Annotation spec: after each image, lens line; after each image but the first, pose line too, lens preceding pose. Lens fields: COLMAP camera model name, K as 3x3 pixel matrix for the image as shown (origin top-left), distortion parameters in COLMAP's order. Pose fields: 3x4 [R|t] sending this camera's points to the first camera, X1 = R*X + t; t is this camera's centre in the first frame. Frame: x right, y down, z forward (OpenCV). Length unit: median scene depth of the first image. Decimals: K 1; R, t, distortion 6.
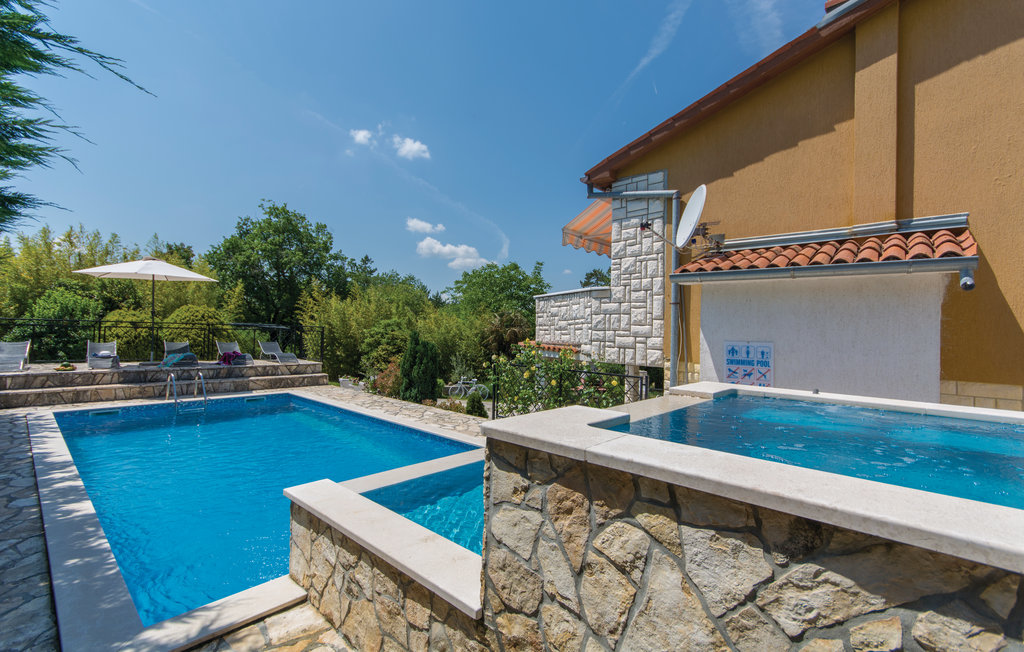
lens RADIAL K [[442.3, 0, 509.8], [0, 442.3, 323.2], [0, 0, 1]] dist [0.000714, 0.000248]
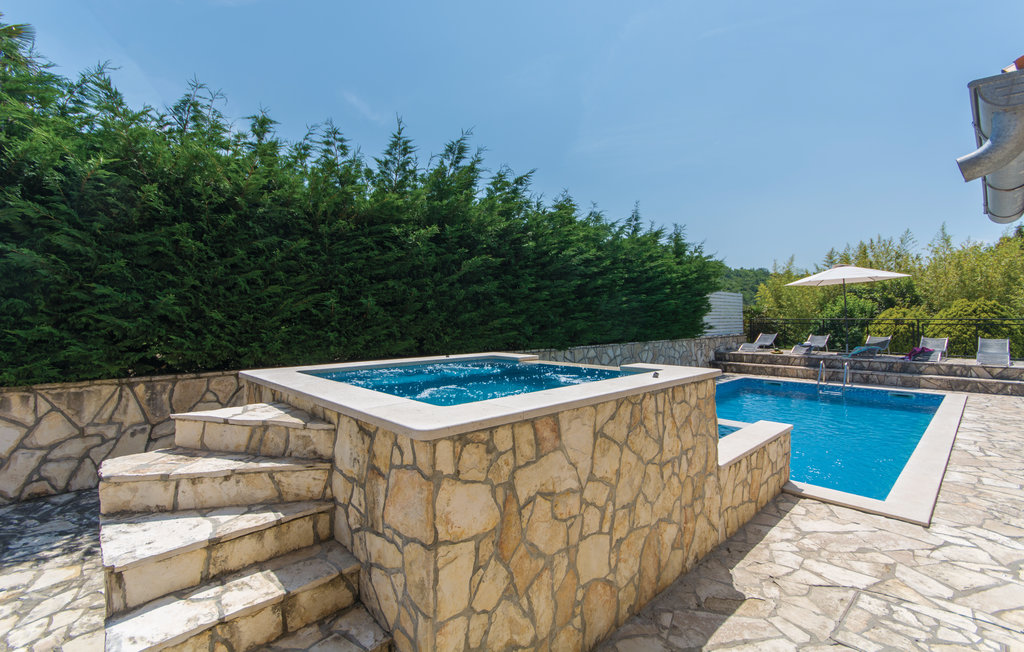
lens RADIAL K [[442.3, 0, 511.7], [0, 442.3, 327.0], [0, 0, 1]] dist [0.000714, 0.000248]
pose [[-0.060889, -0.007205, -0.998119, 0.291592], [0.018691, 0.999790, -0.008357, 0.008233], [0.997970, -0.019164, -0.060742, 0.126330]]
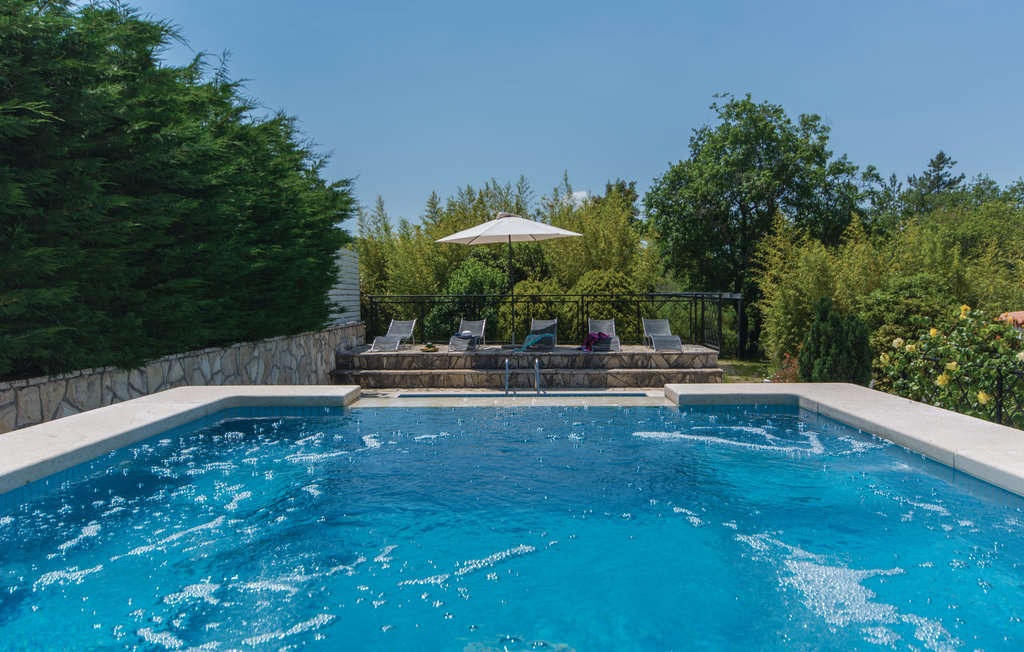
lens RADIAL K [[788.5, 0, 504.8], [0, 788.5, 326.5], [0, 0, 1]] dist [-0.004344, -0.002185]
pose [[0.657301, -0.001460, -0.753627, 0.176022], [0.037870, 0.998799, 0.031094, 0.006660], [0.752676, -0.048978, 0.656567, 0.037784]]
